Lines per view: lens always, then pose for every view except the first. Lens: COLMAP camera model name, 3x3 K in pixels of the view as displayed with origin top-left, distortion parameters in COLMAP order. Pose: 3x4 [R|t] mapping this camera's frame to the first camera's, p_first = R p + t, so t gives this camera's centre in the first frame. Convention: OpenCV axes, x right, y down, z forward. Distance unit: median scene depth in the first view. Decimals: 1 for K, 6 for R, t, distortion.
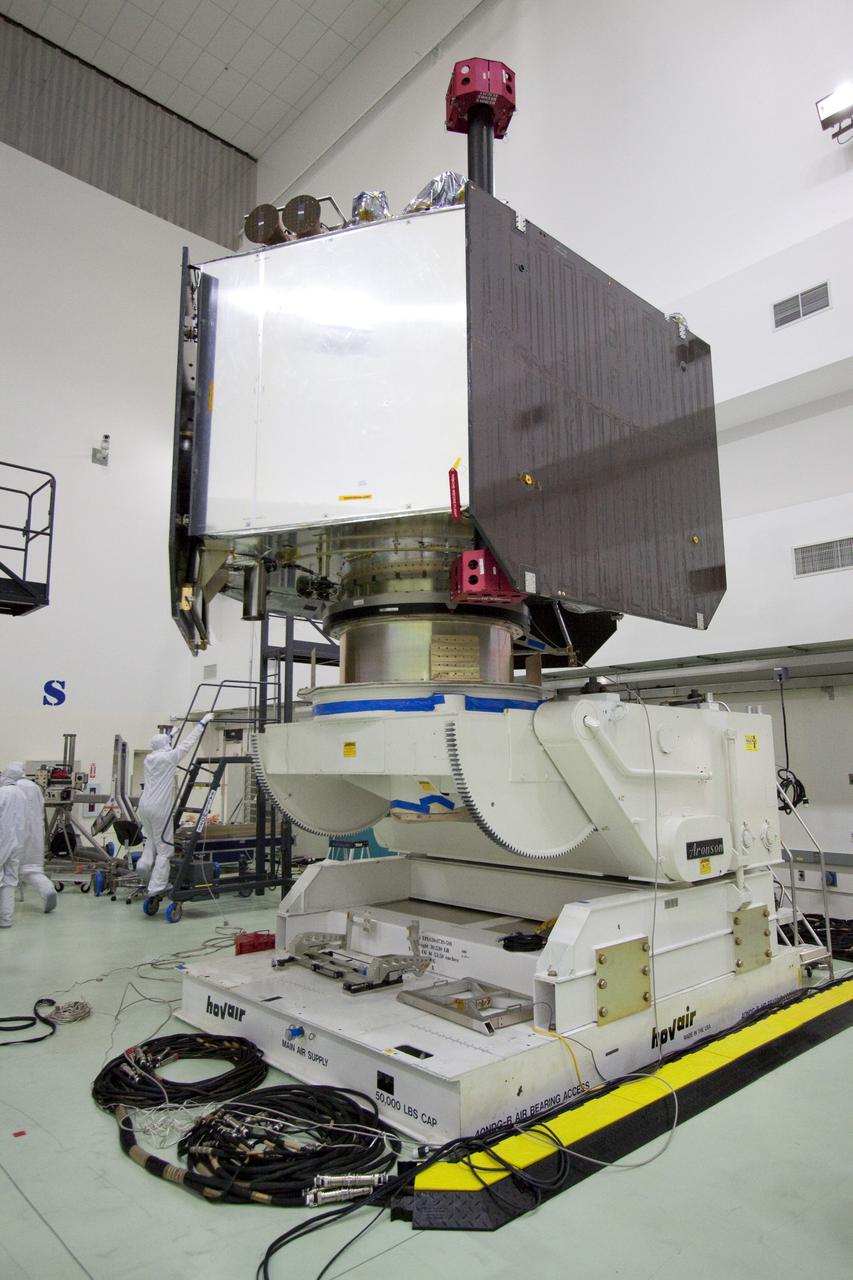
lens RADIAL K [[840.8, 0, 421.6], [0, 840.8, 612.3], [0, 0, 1]] dist [-0.001247, 0.006599]
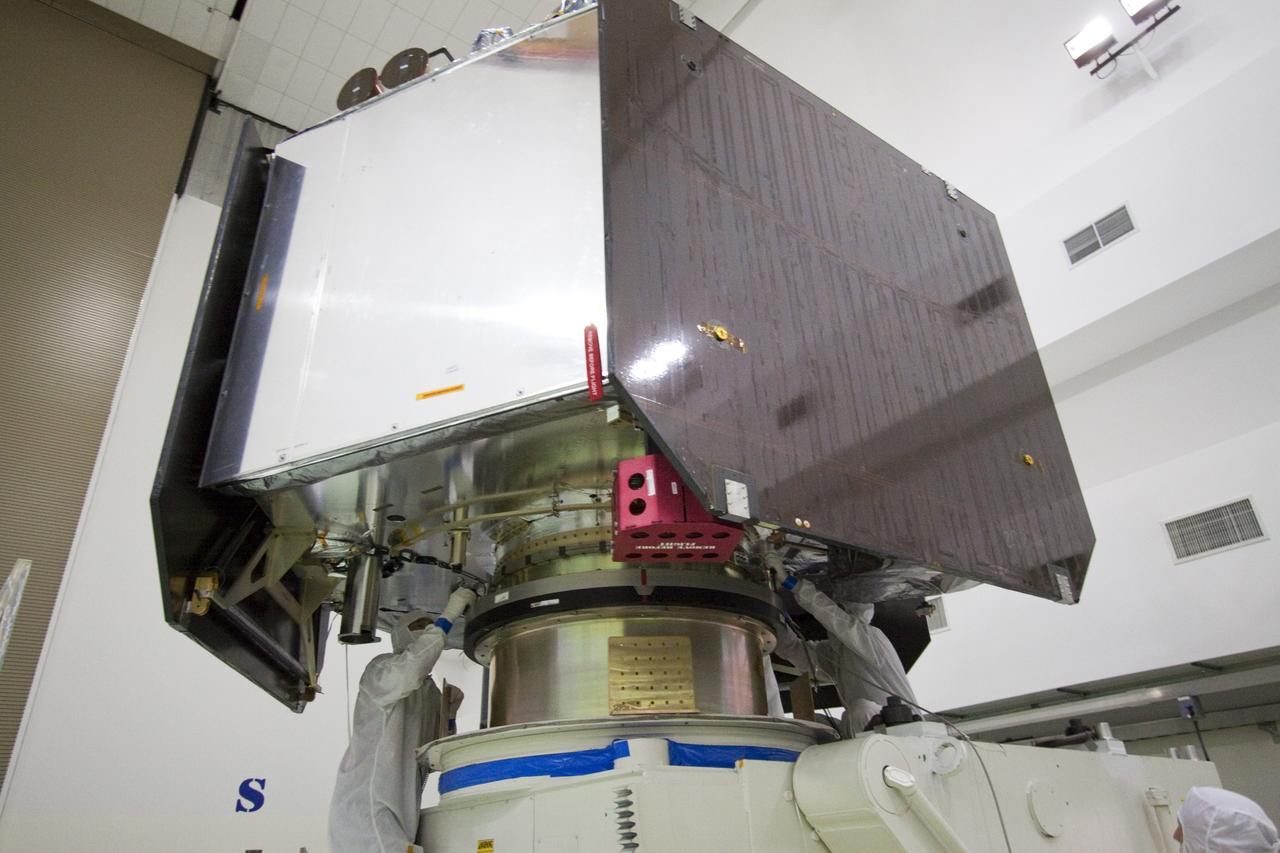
lens RADIAL K [[840.8, 0, 640.0], [0, 840.8, 426.5], [0, 0, 1]] dist [-0.001247, 0.006599]
pose [[0.992977, -0.085033, -0.082256, 0.096742], [0.055915, 0.950031, -0.307106, 0.069935], [0.104260, 0.300350, 0.948114, 0.388335]]
